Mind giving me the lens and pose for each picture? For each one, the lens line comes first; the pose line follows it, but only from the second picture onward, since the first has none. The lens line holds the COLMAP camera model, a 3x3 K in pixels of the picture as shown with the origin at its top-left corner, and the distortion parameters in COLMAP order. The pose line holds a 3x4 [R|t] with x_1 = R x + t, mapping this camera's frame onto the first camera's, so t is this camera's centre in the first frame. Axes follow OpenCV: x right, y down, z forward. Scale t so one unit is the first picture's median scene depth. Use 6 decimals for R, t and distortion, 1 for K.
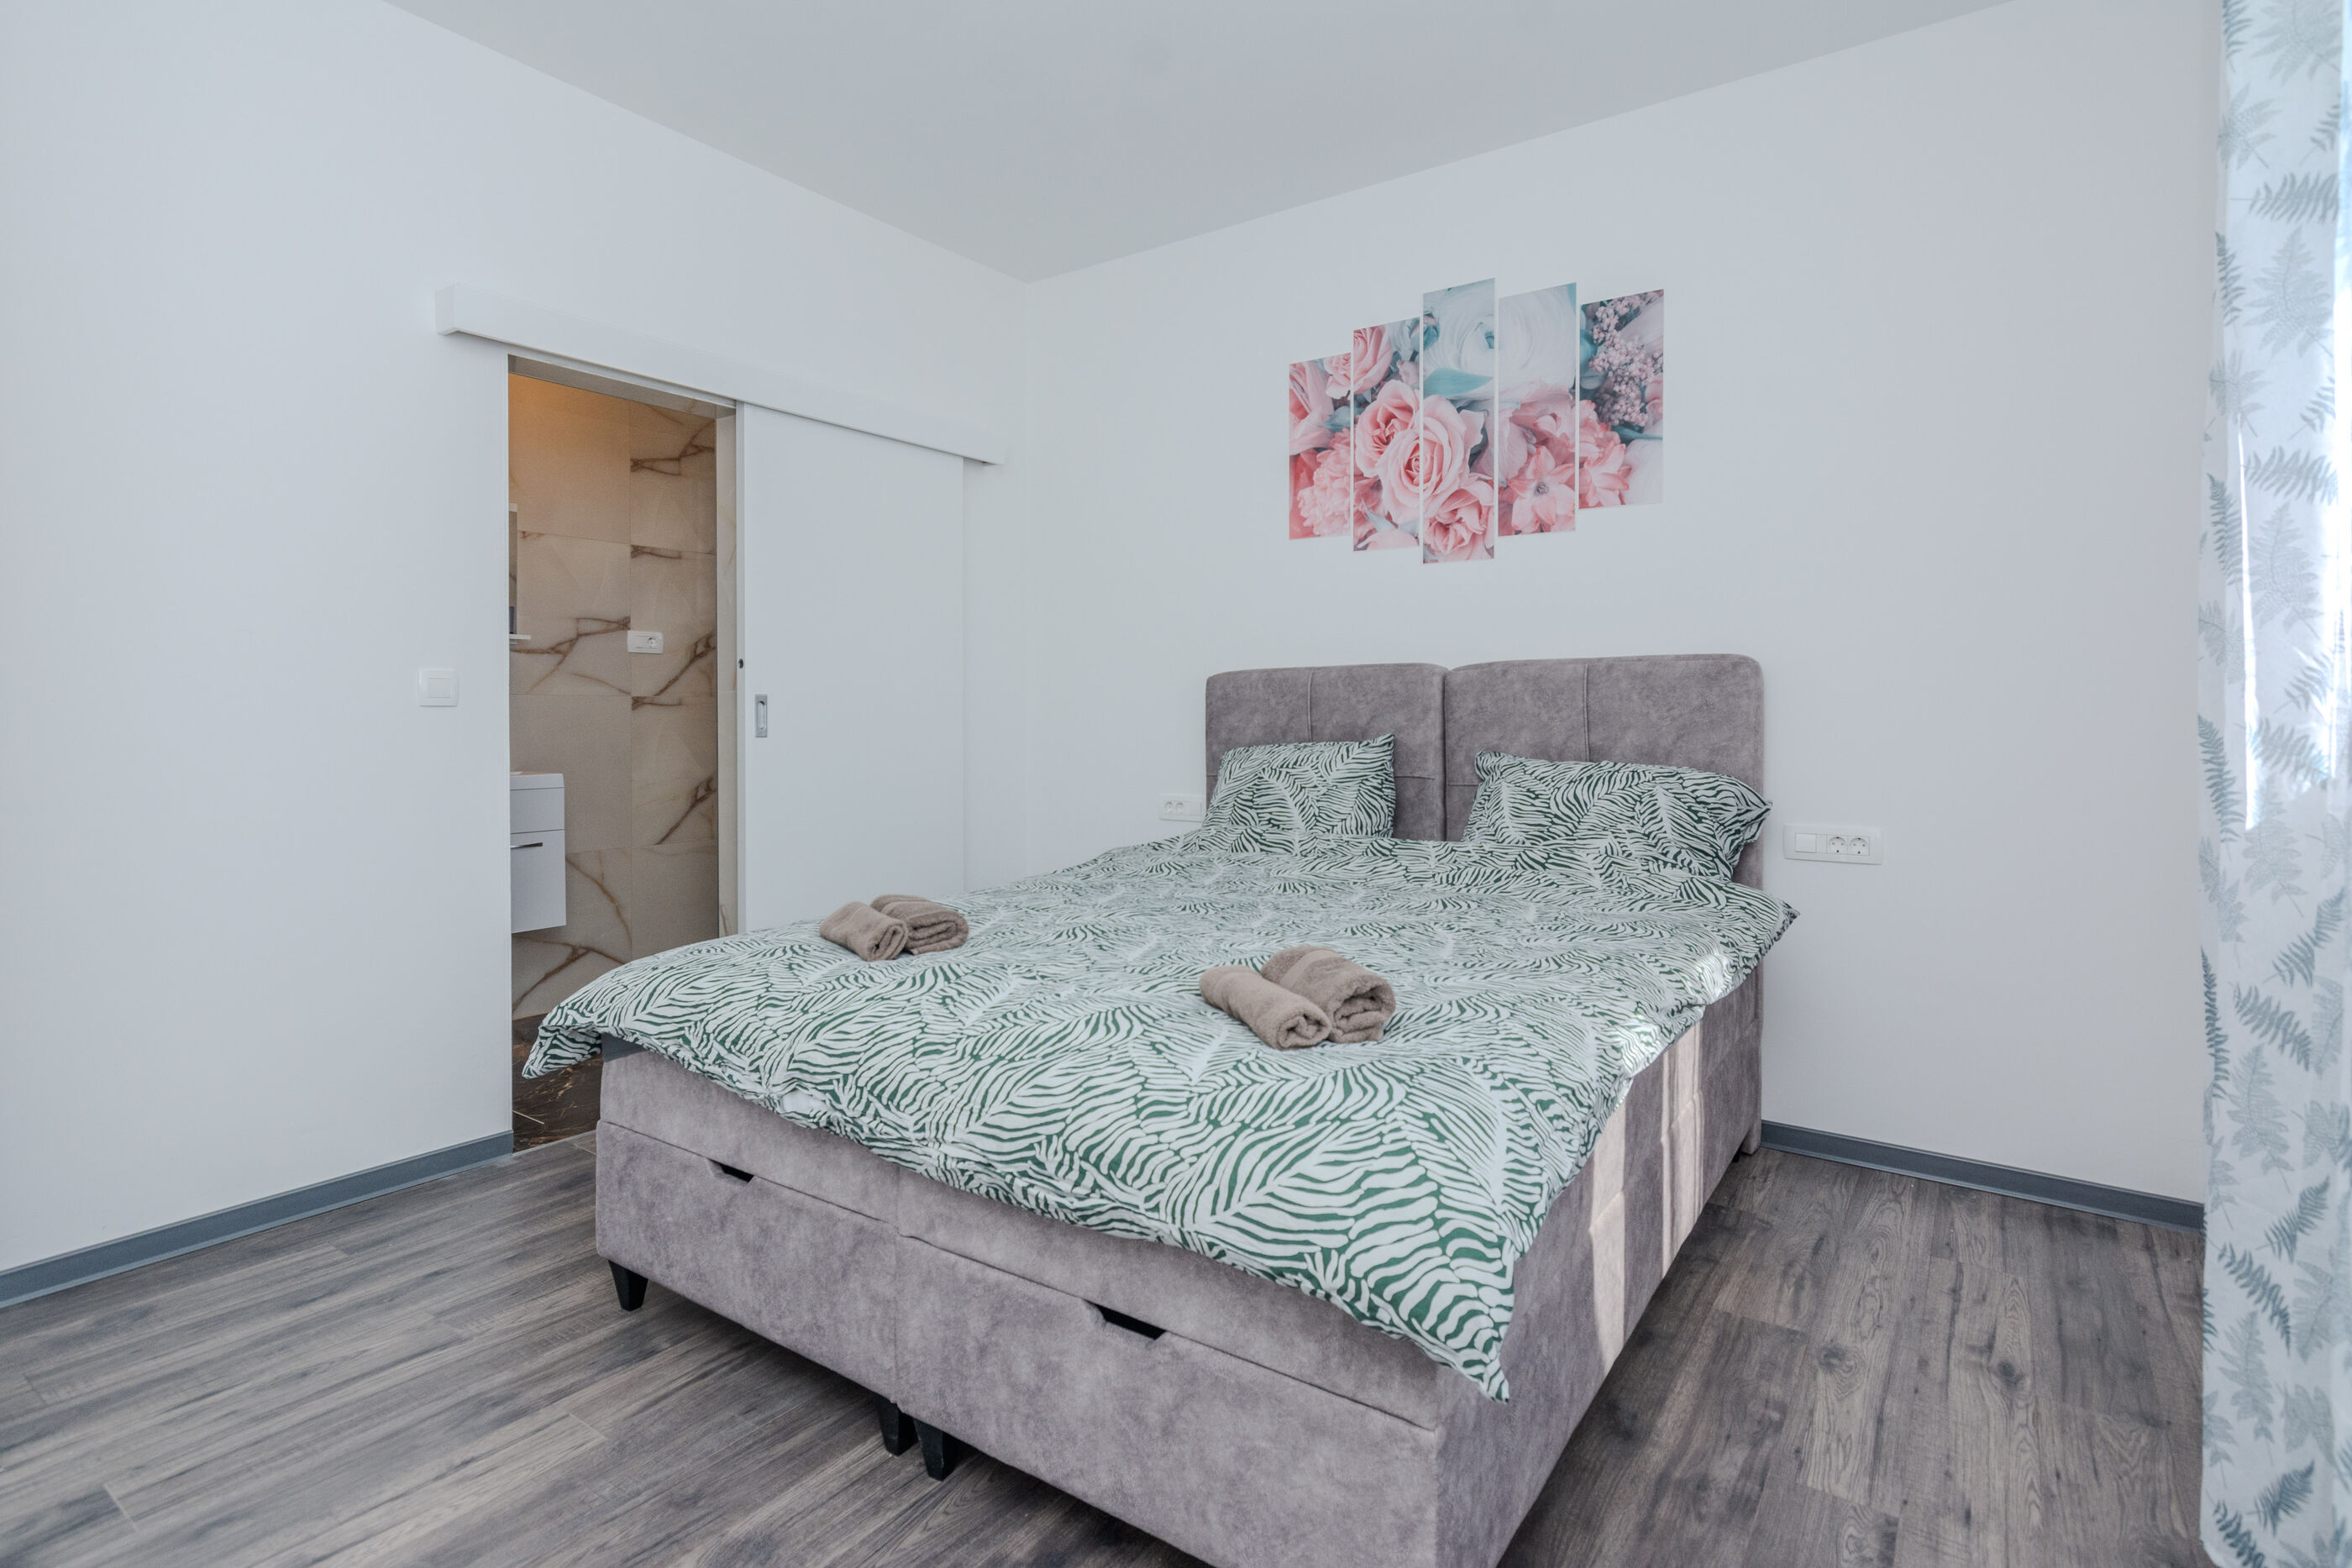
lens RADIAL K [[1144.0, 0, 1178.2], [0, 1144.0, 742.7], [0, 0, 1]] dist [-0.002114, -0.000107]
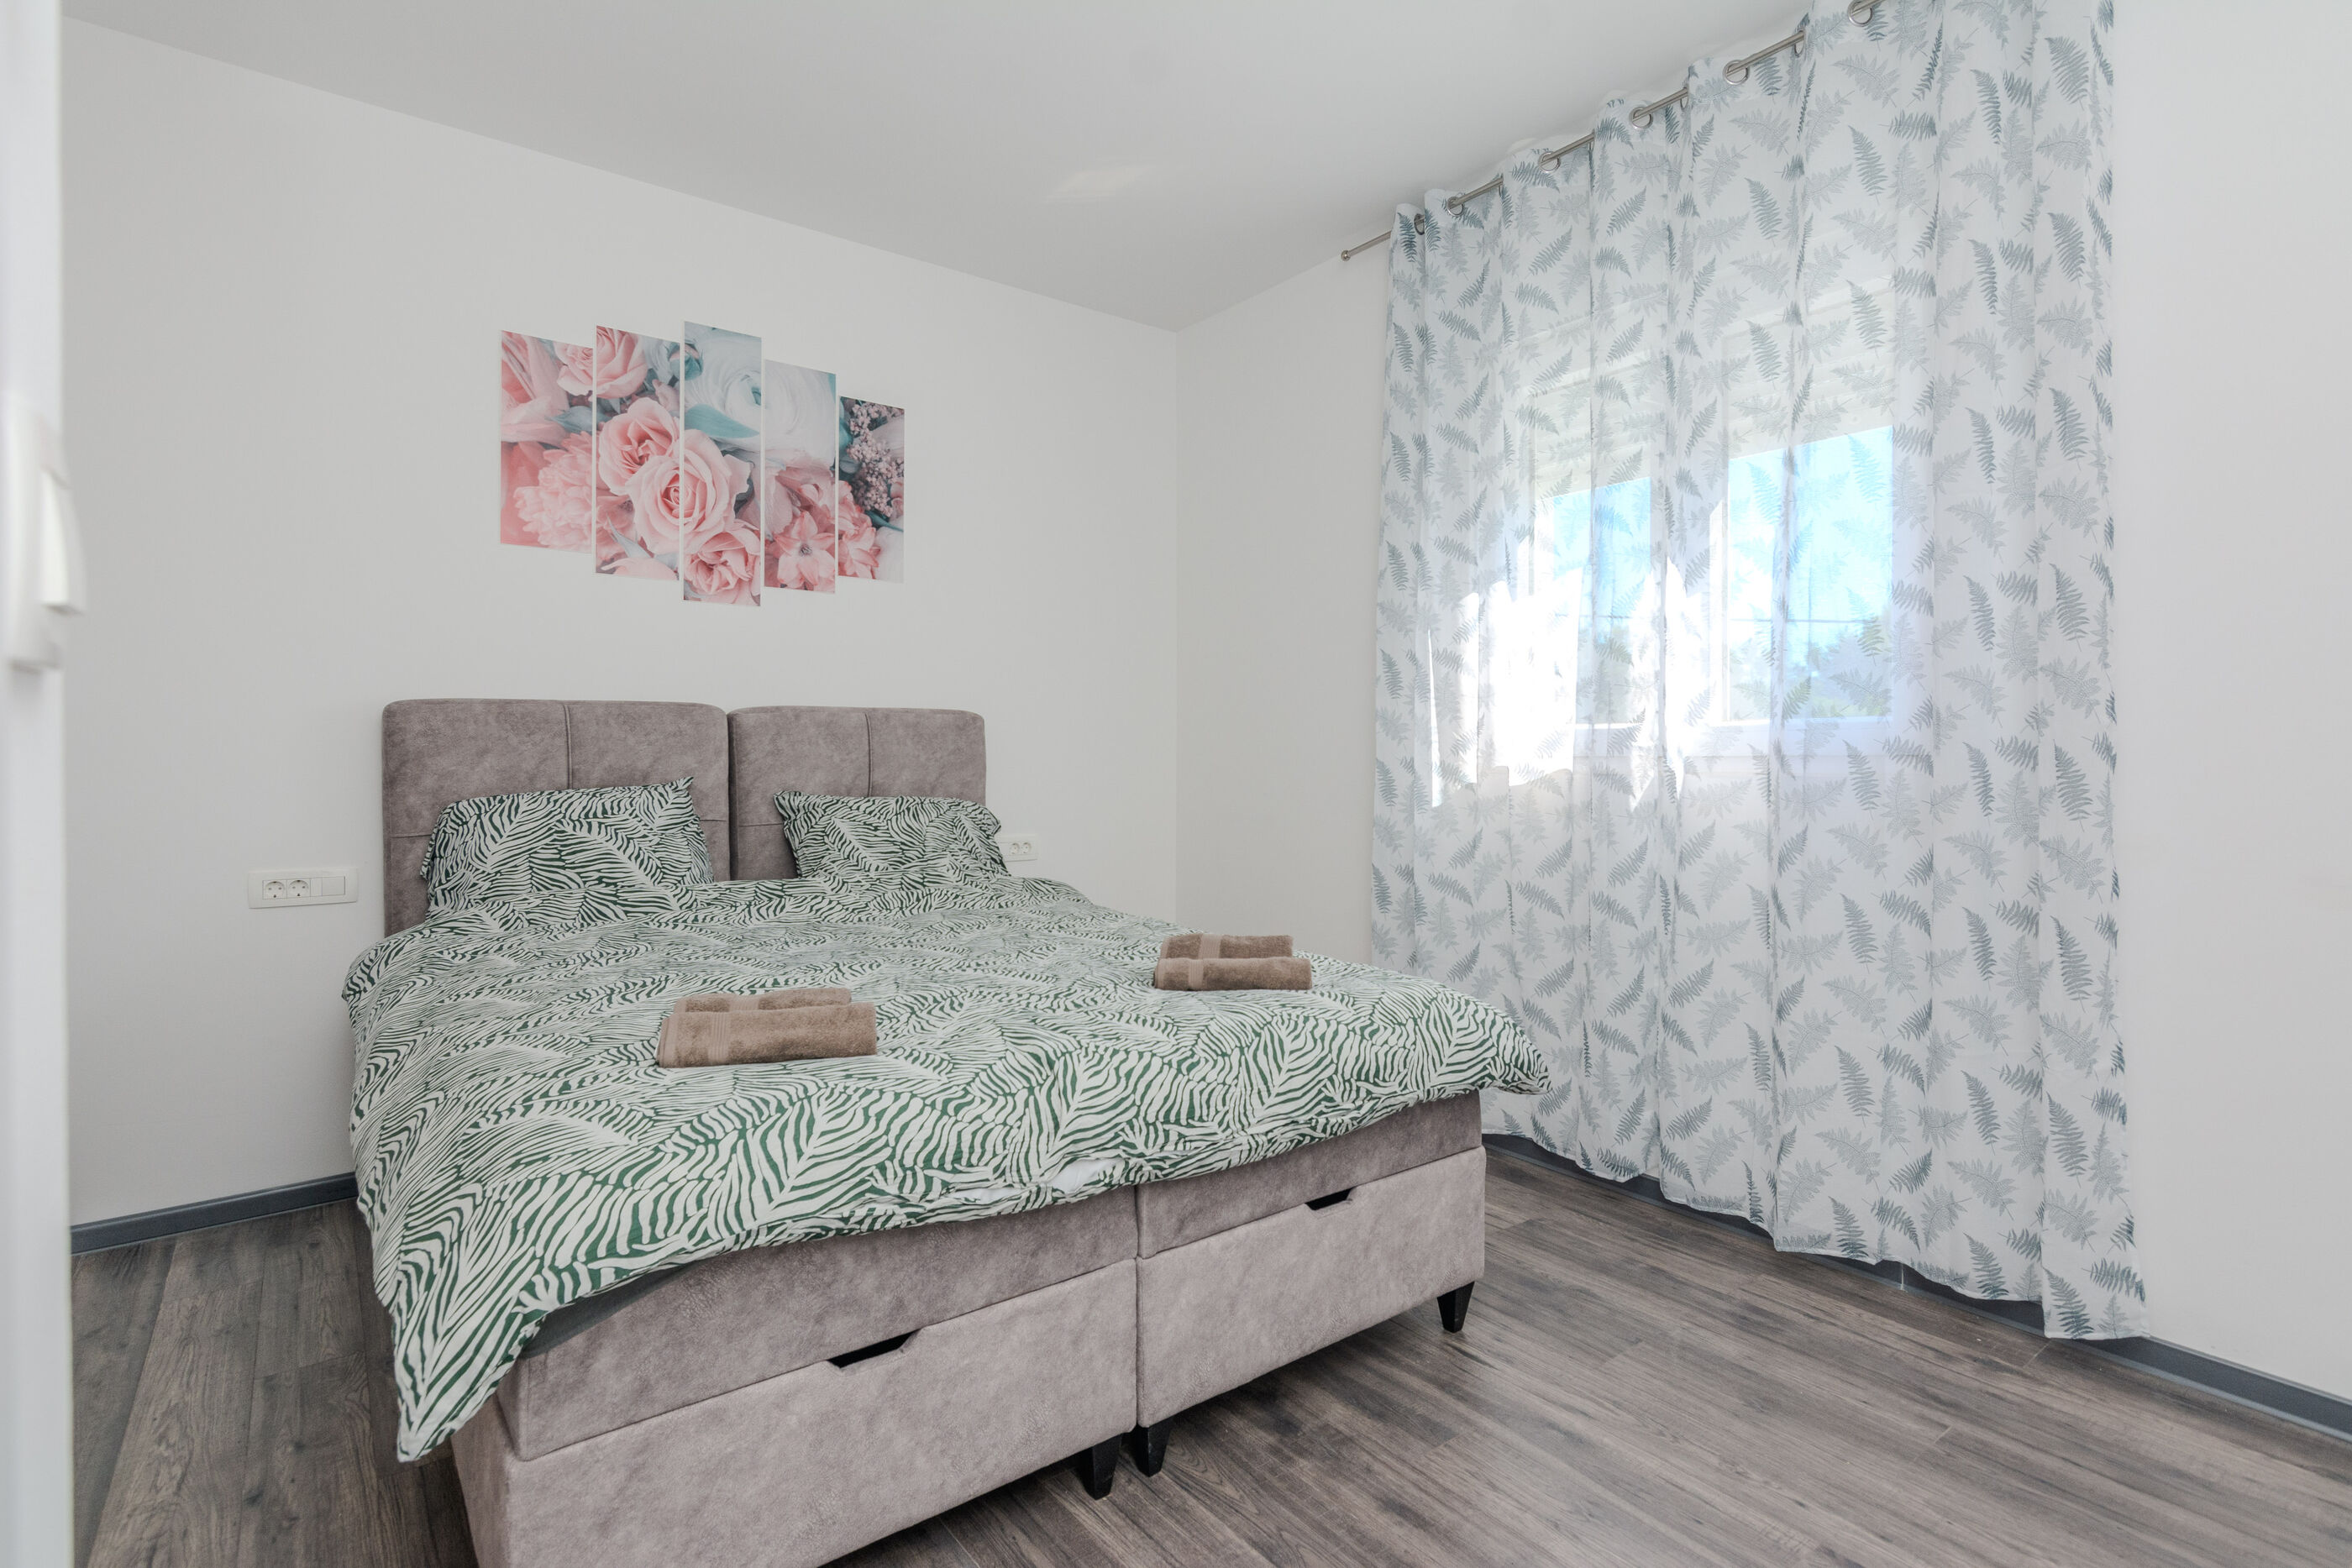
lens RADIAL K [[1147.2, 0, 1176.0], [0, 1147.2, 784.0], [0, 0, 1]] dist [-0.001367, 0.000012]
pose [[0.302591, -0.023106, 0.952840, -0.612243], [0.020258, 0.999636, 0.017808, -0.010435], [-0.952905, 0.013914, 0.302949, 0.326130]]
